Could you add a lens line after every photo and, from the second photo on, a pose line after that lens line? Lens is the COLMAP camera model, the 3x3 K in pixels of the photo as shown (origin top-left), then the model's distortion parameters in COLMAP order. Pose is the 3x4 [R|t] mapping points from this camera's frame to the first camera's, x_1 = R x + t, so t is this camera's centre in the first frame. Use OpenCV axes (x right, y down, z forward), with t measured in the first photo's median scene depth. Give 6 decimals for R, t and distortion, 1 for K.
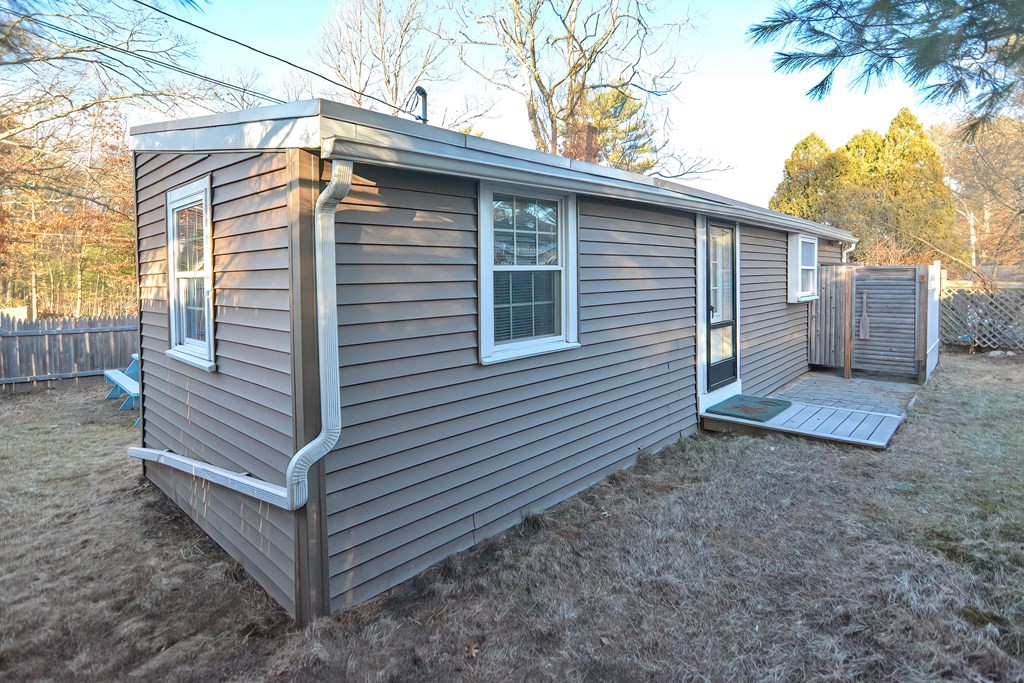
lens RADIAL K [[532.7, 0, 509.6], [0, 532.7, 315.9], [0, 0, 1]] dist [-0.017539, 0.001345]
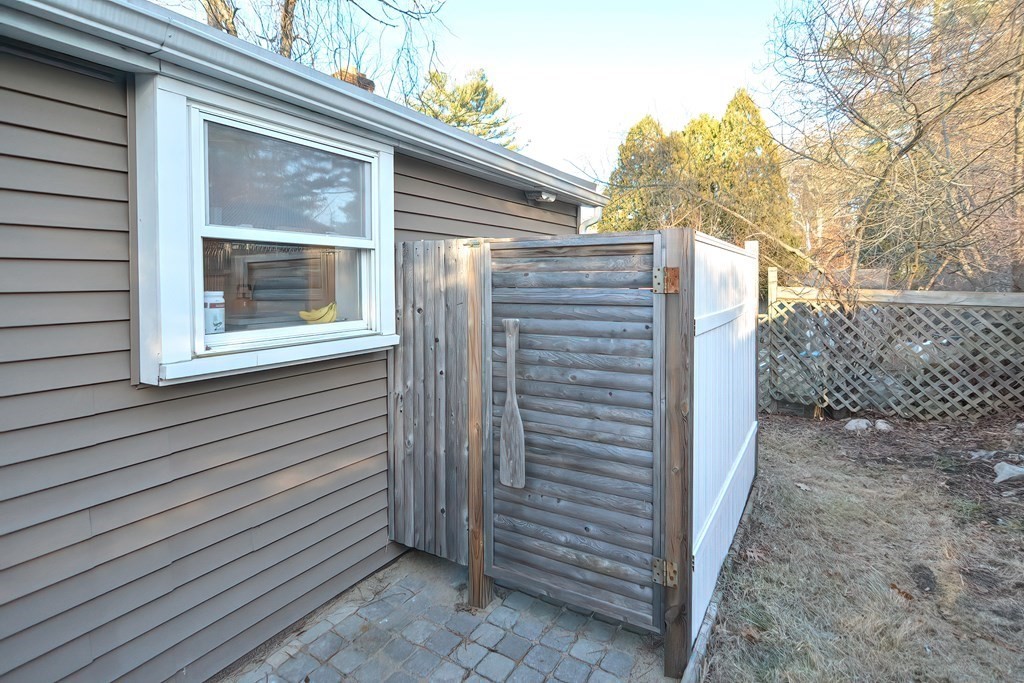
lens RADIAL K [[532.7, 0, 509.6], [0, 532.7, 315.9], [0, 0, 1]] dist [-0.017539, 0.001345]
pose [[0.978270, -0.005381, 0.207266, 0.460524], [0.006795, 0.999958, -0.006110, -0.036928], [-0.207224, 0.007386, 0.978266, 0.537346]]
